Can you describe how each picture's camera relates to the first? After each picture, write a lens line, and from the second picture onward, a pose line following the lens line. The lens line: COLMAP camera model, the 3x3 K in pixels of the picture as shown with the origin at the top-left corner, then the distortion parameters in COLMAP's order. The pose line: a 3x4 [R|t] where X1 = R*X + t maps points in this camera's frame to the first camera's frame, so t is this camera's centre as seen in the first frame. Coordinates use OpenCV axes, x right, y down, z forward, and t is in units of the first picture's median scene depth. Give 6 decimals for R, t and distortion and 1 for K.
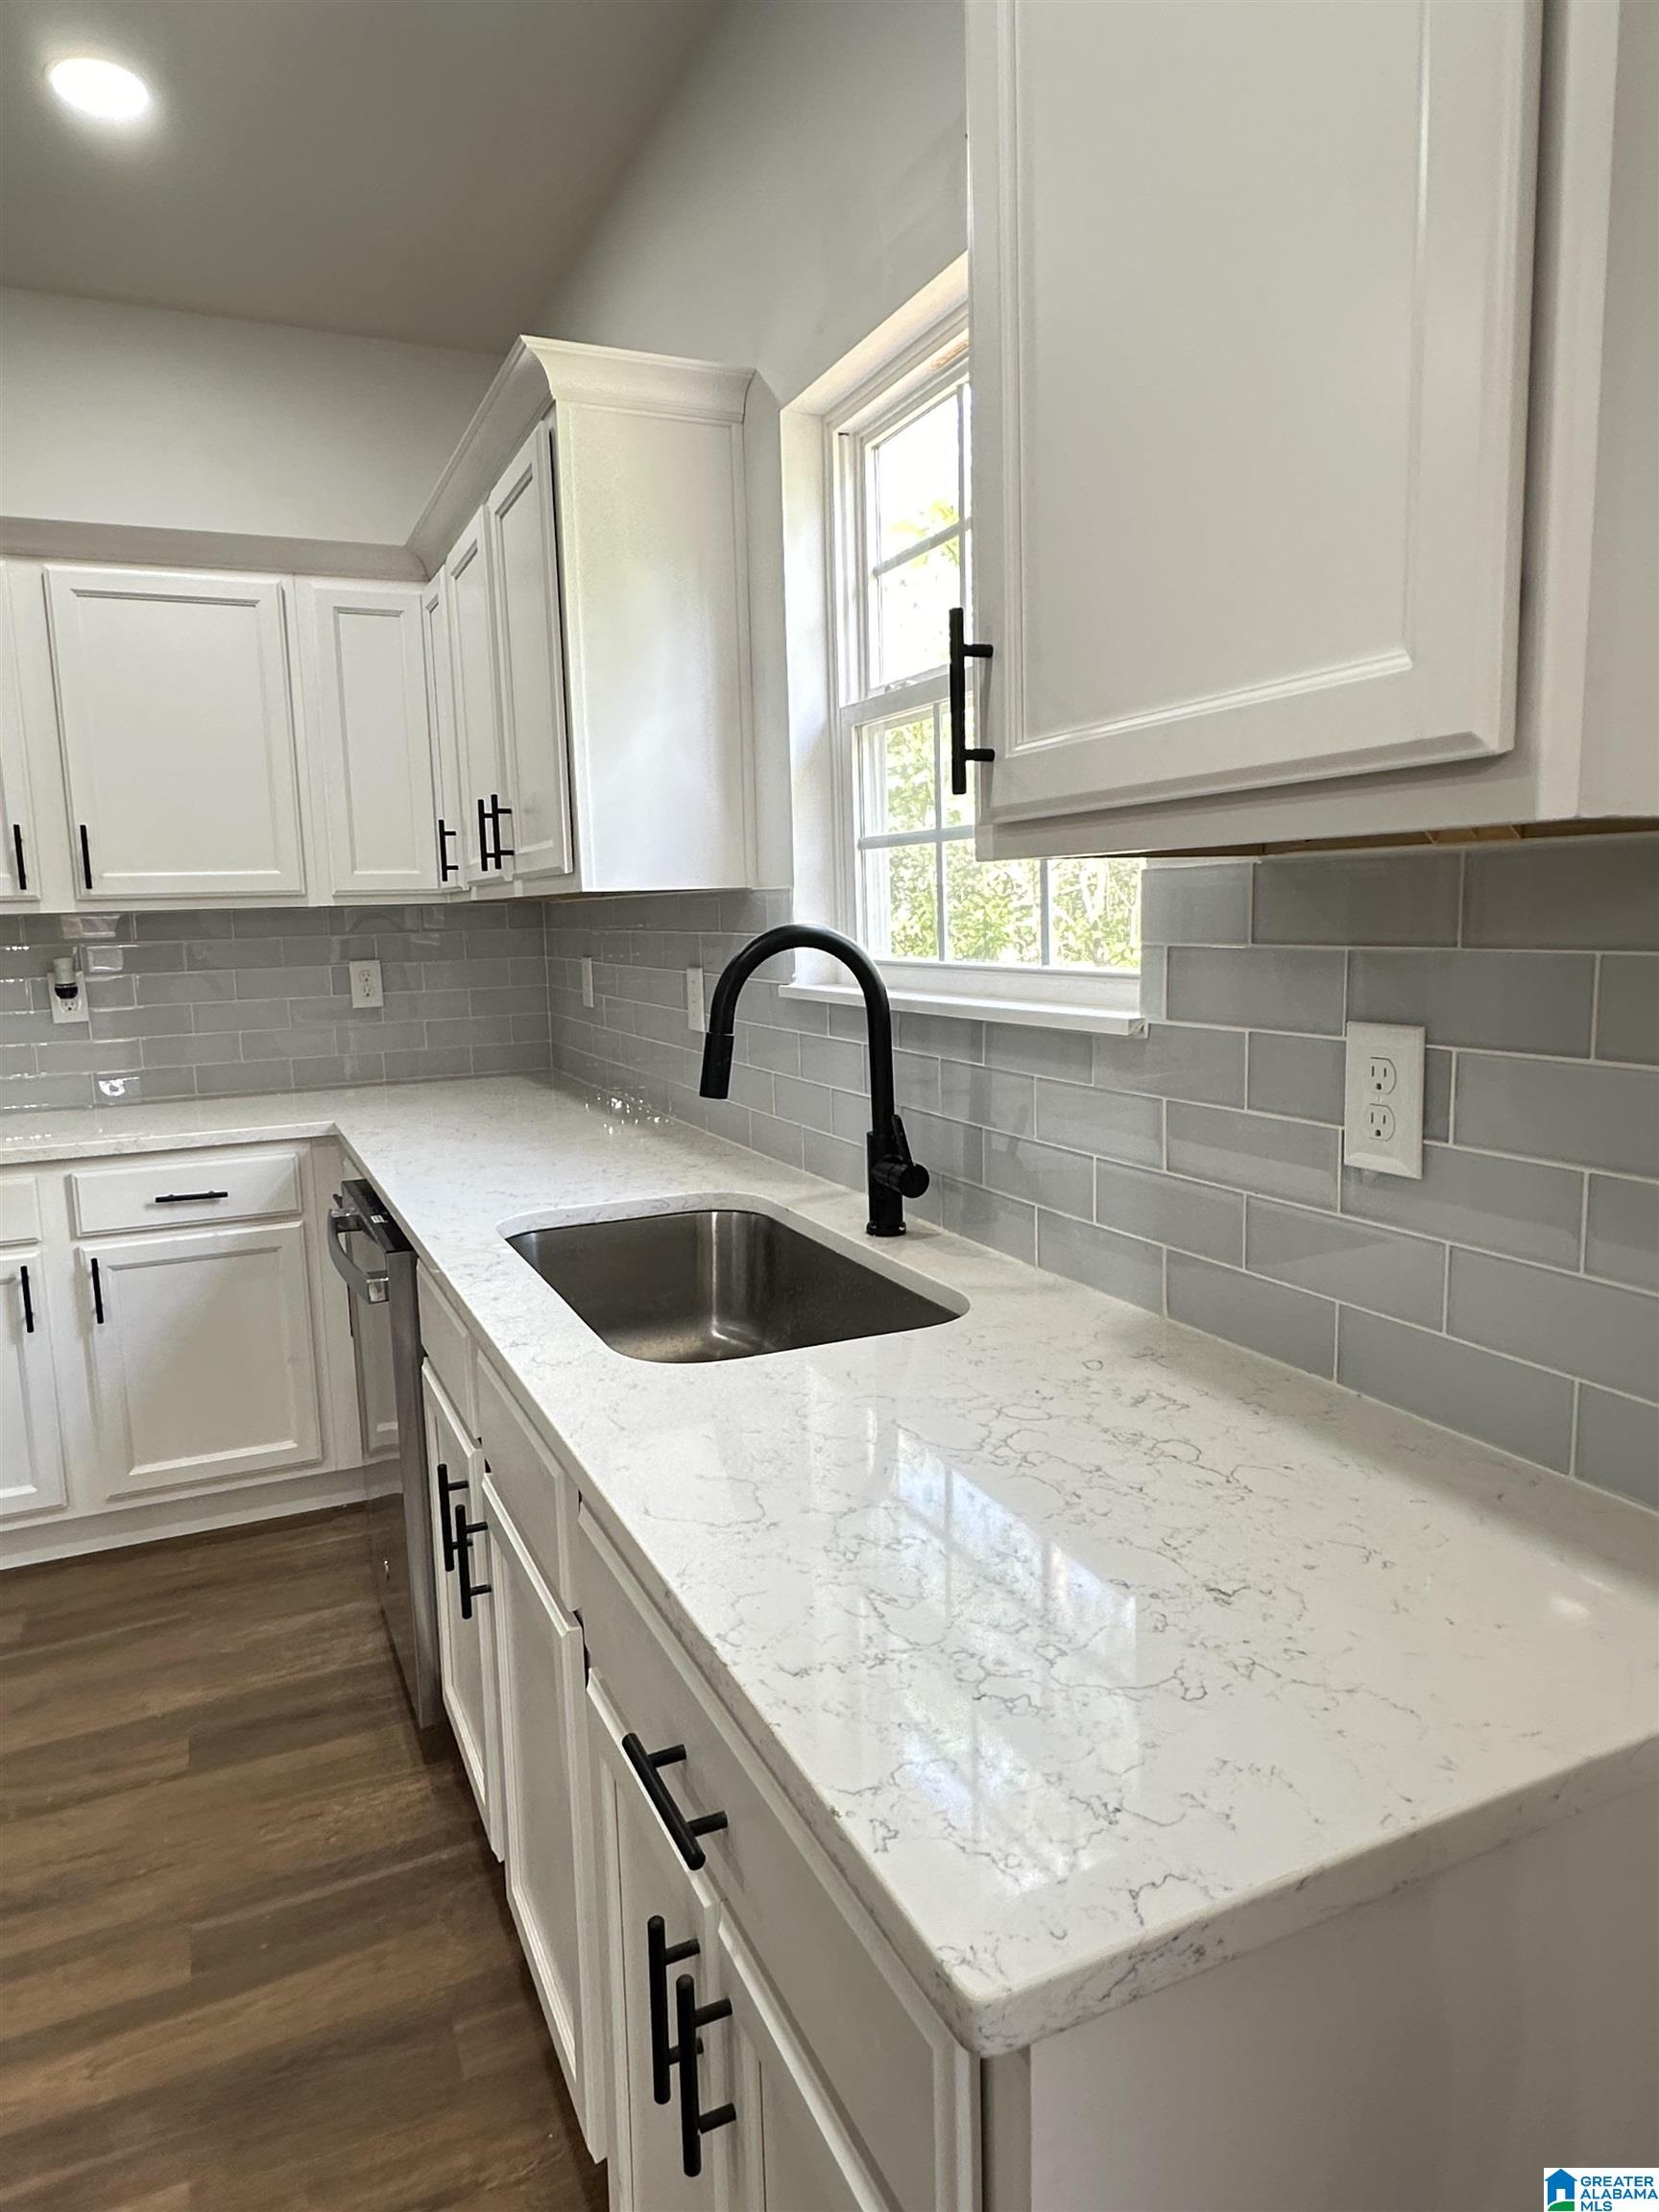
lens RADIAL K [[1349.5, 0, 816.7], [0, 1349.5, 1100.5], [0, 0, 1]] dist [-0.010637, -0.000982]
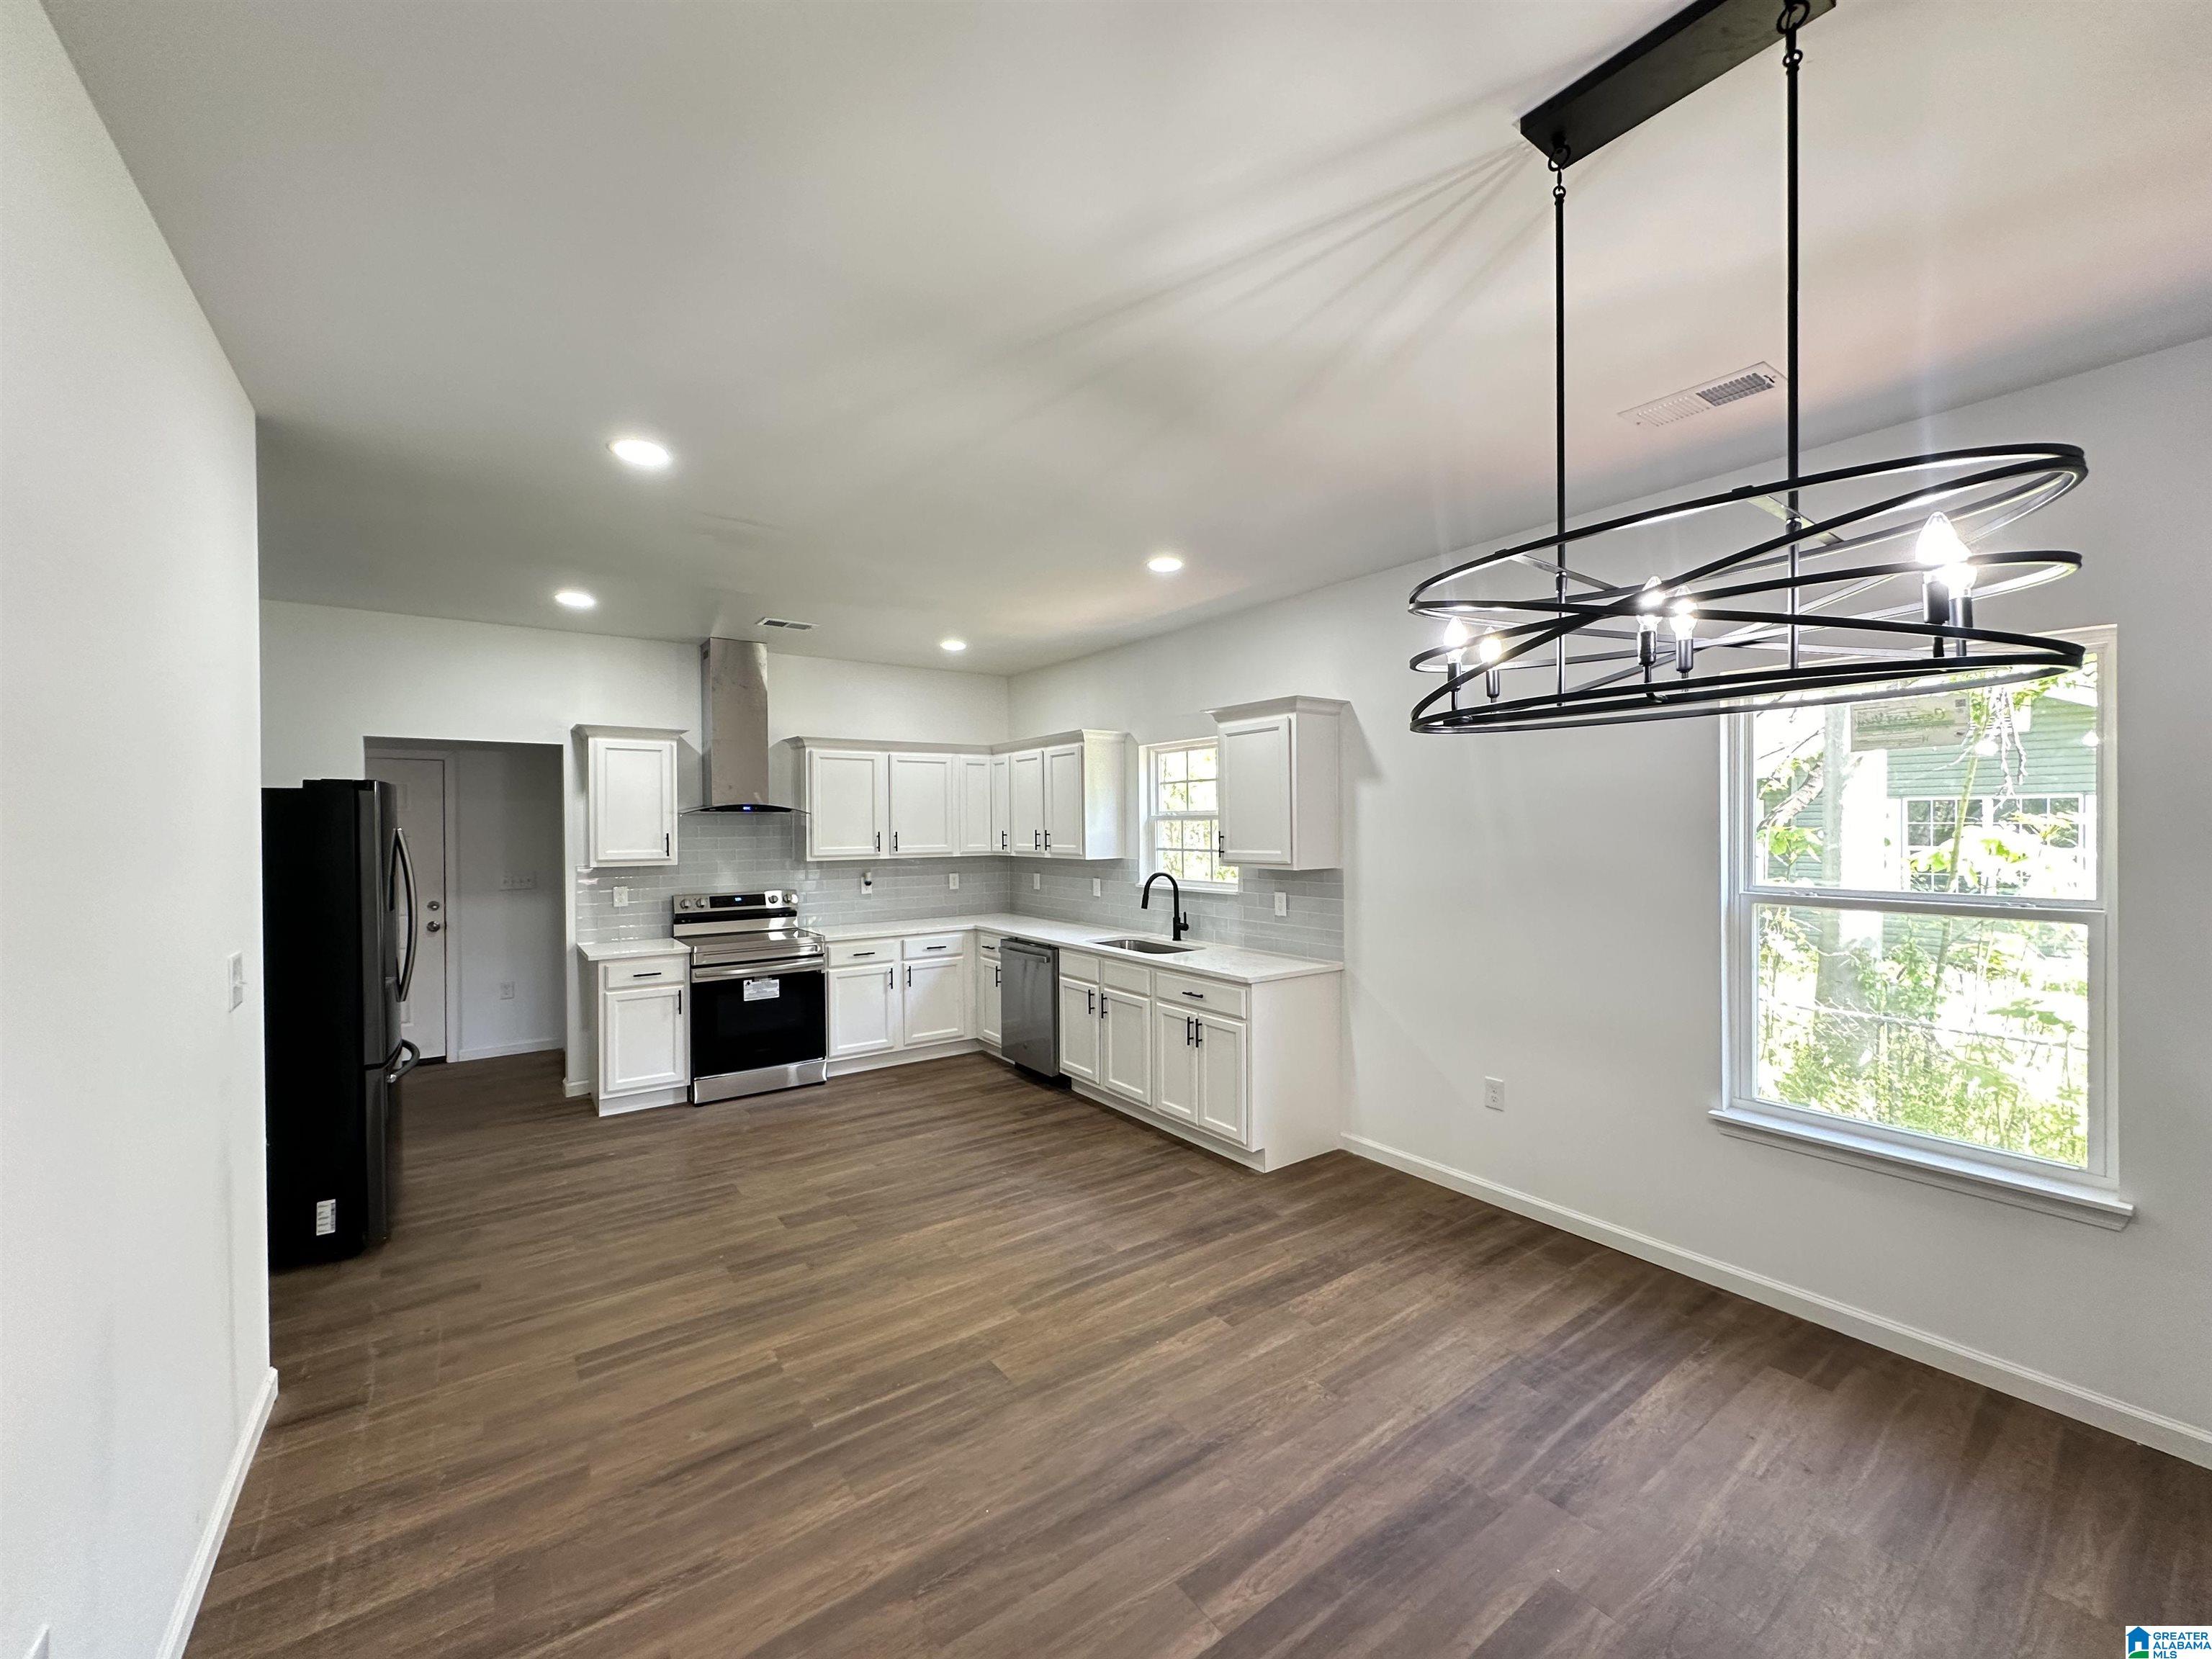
lens RADIAL K [[882.9, 0, 1101.7], [0, 882.9, 832.4], [0, 0, 1]] dist [0.002337, 0.000744]
pose [[0.981815, 0.016822, 0.189093, -0.587664], [0.009005, 0.990818, -0.134899, 0.107157], [-0.189626, 0.134148, 0.972649, -1.437102]]
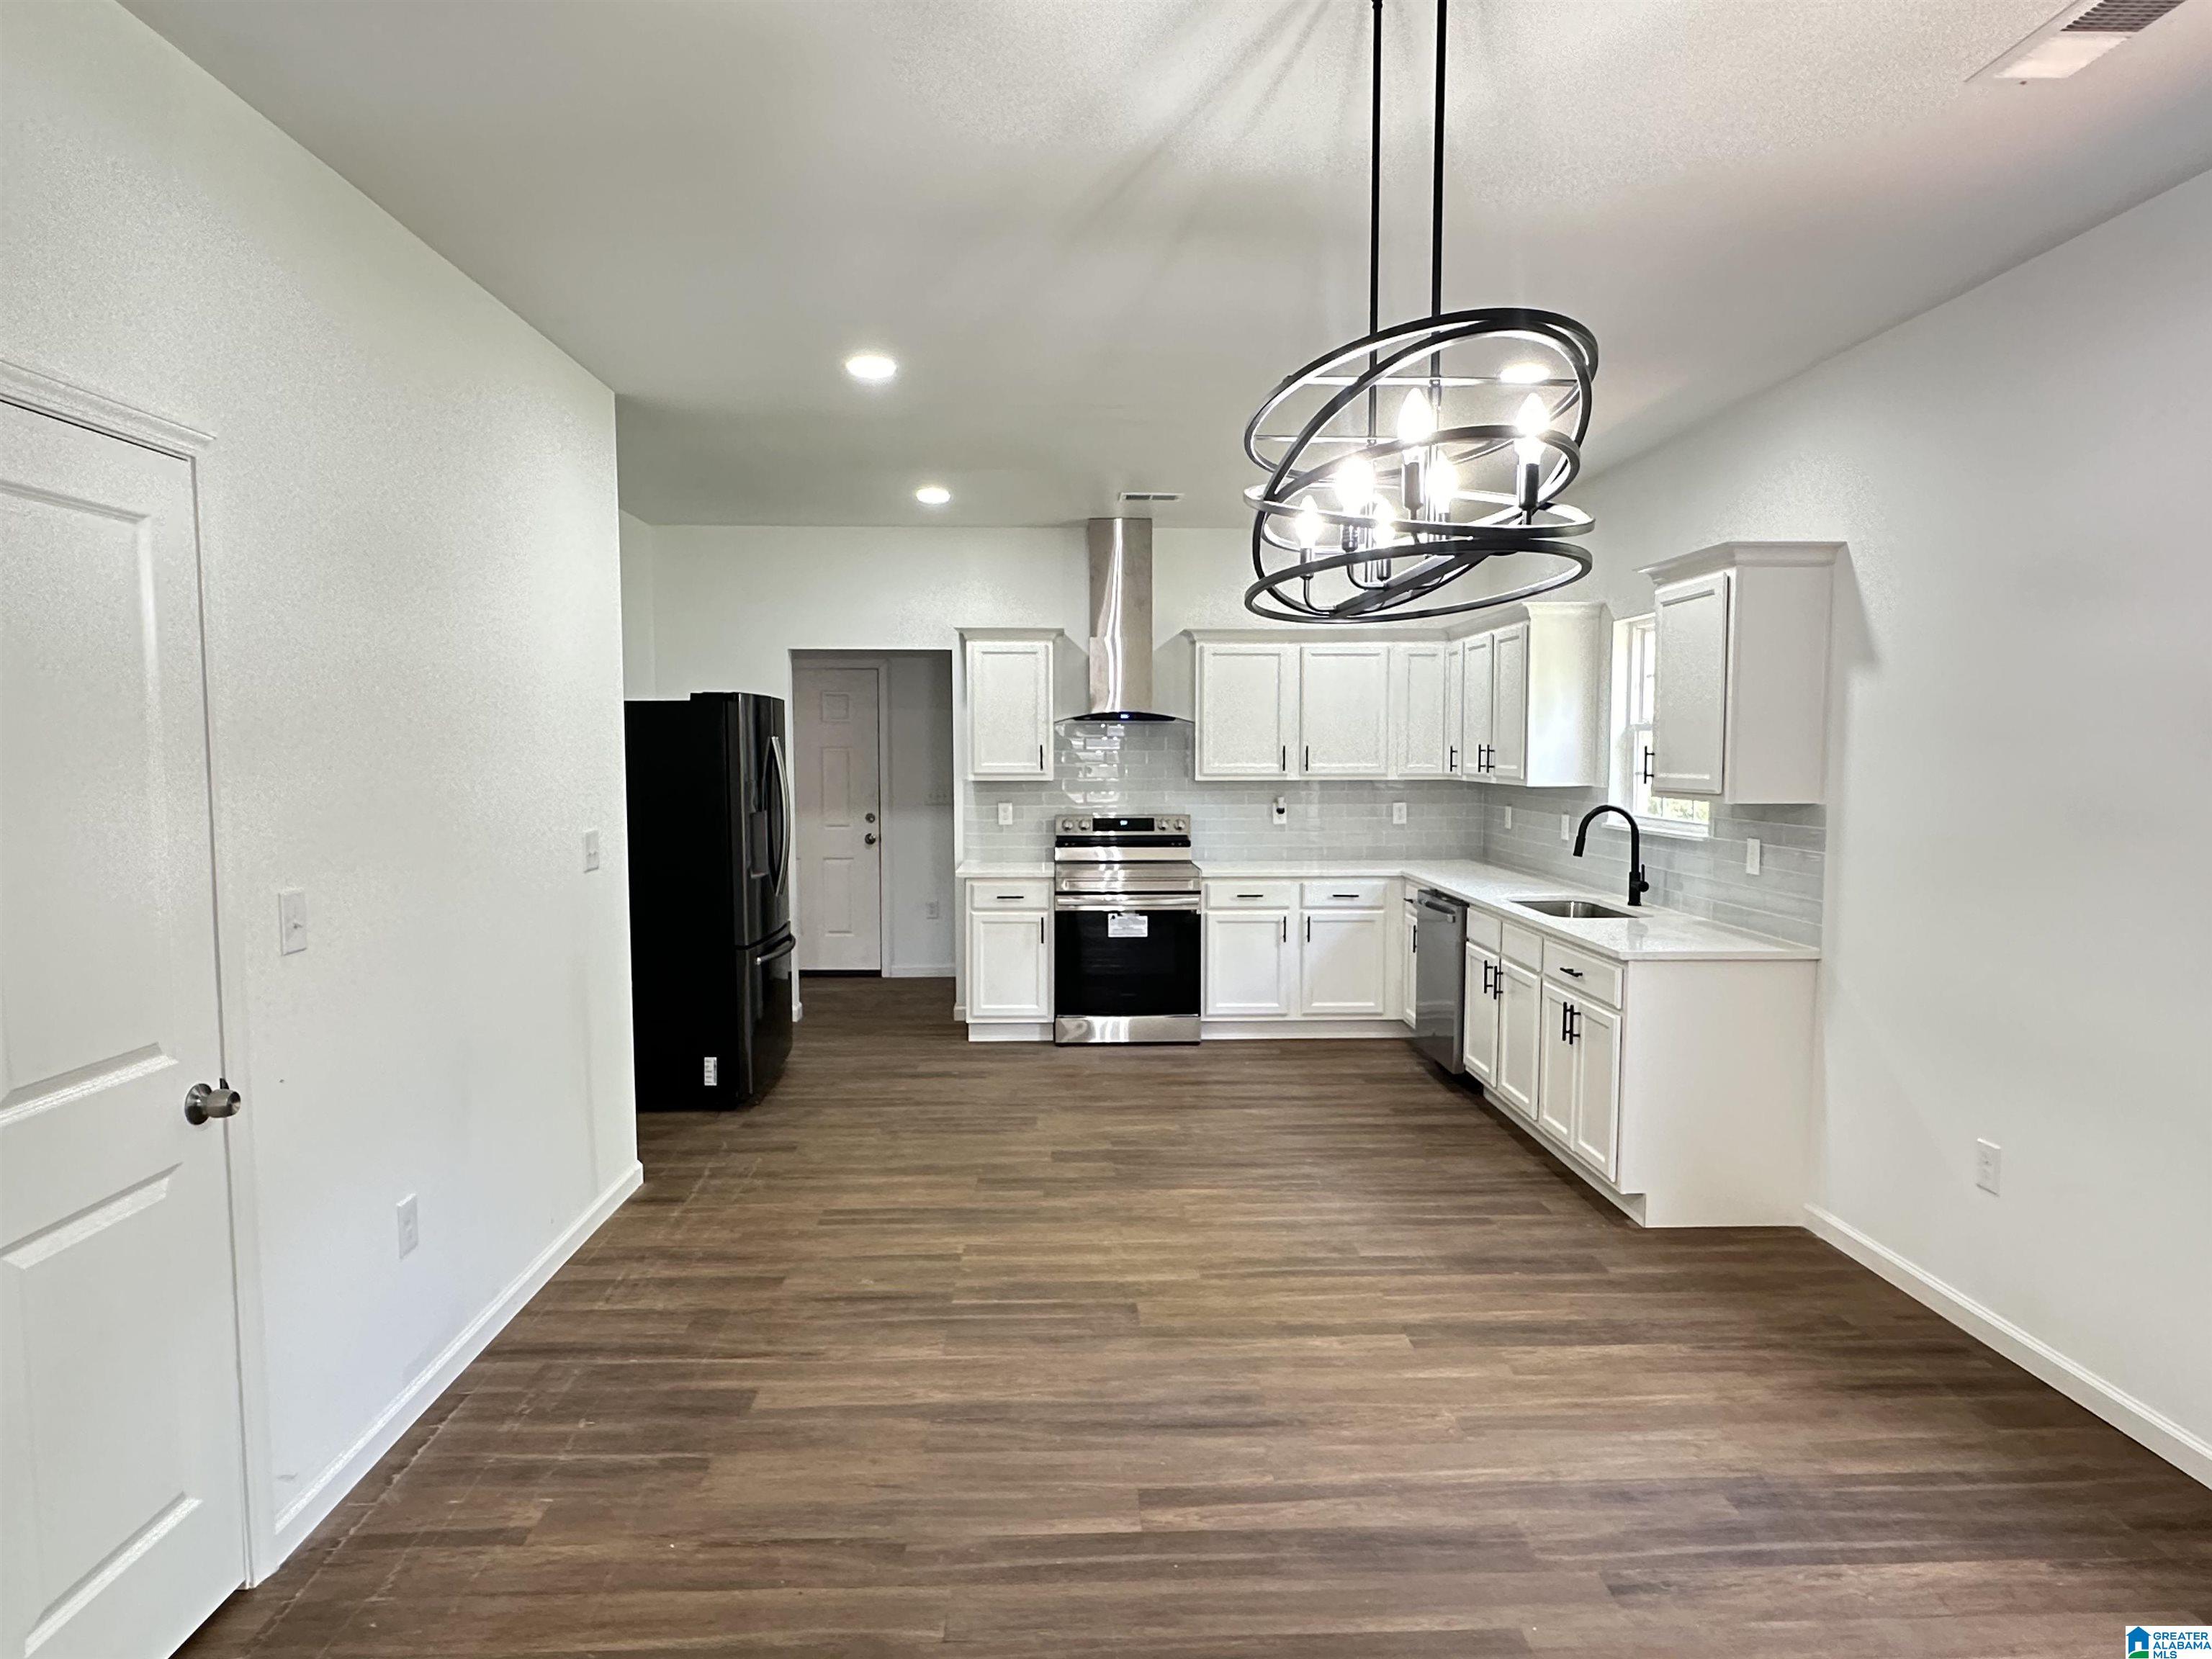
lens RADIAL K [[1302.6, 0, 1100.0], [0, 1302.6, 840.8], [0, 0, 1]] dist [0.006439, 0.001665]
pose [[0.921788, 0.053098, -0.384041, 0.049220], [-0.077097, 0.995898, -0.047357, 0.146892], [0.379951, 0.073261, 0.922101, -1.735187]]
